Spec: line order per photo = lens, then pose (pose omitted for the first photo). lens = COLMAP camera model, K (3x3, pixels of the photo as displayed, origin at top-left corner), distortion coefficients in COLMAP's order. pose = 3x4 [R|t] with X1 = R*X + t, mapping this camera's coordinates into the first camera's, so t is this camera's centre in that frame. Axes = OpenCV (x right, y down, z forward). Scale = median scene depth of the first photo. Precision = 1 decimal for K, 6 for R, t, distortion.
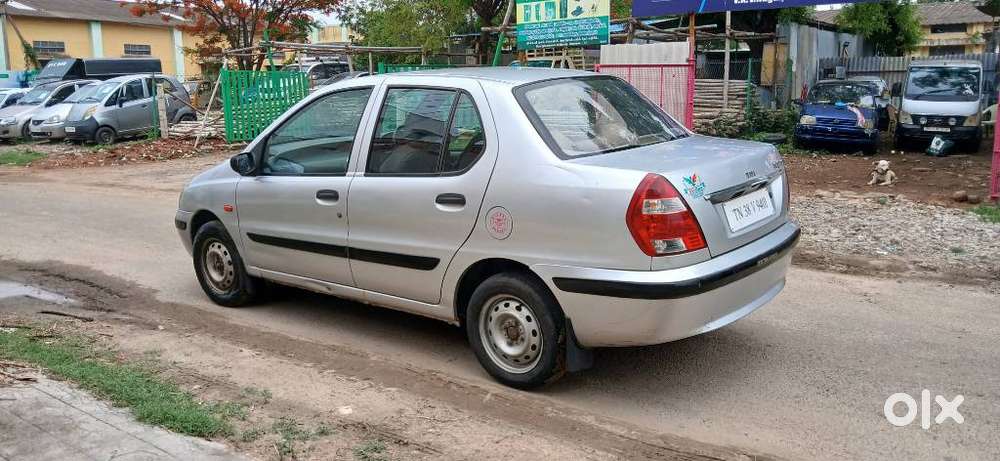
lens RADIAL K [[823.9, 0, 502.6], [0, 823.9, 228.6], [0, 0, 1]] dist [0.045122, -0.102028]
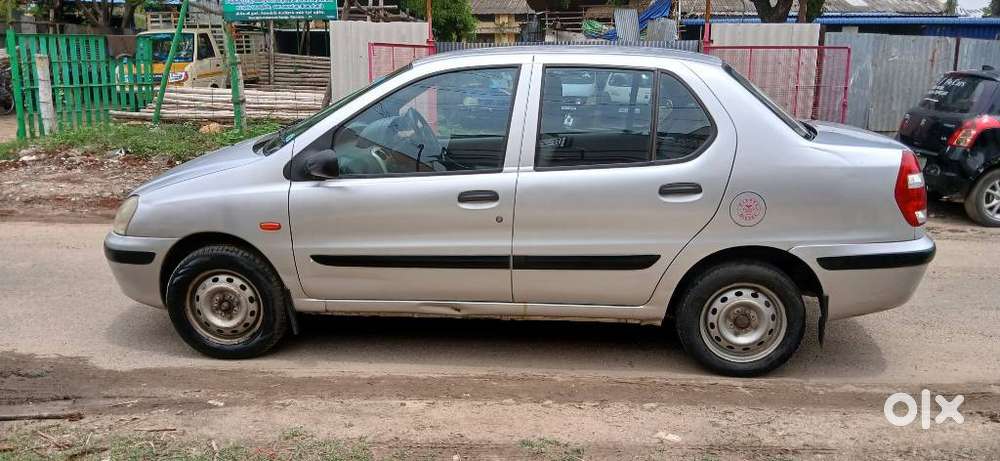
lens RADIAL K [[823.9, 0, 499.8], [0, 823.9, 231.8], [0, 0, 1]] dist [0.045122, -0.102028]
pose [[0.816326, -0.097648, 0.569277, -0.688414], [0.081636, 0.995217, 0.053645, -0.049467], [-0.571793, 0.002682, 0.820393, 0.322388]]
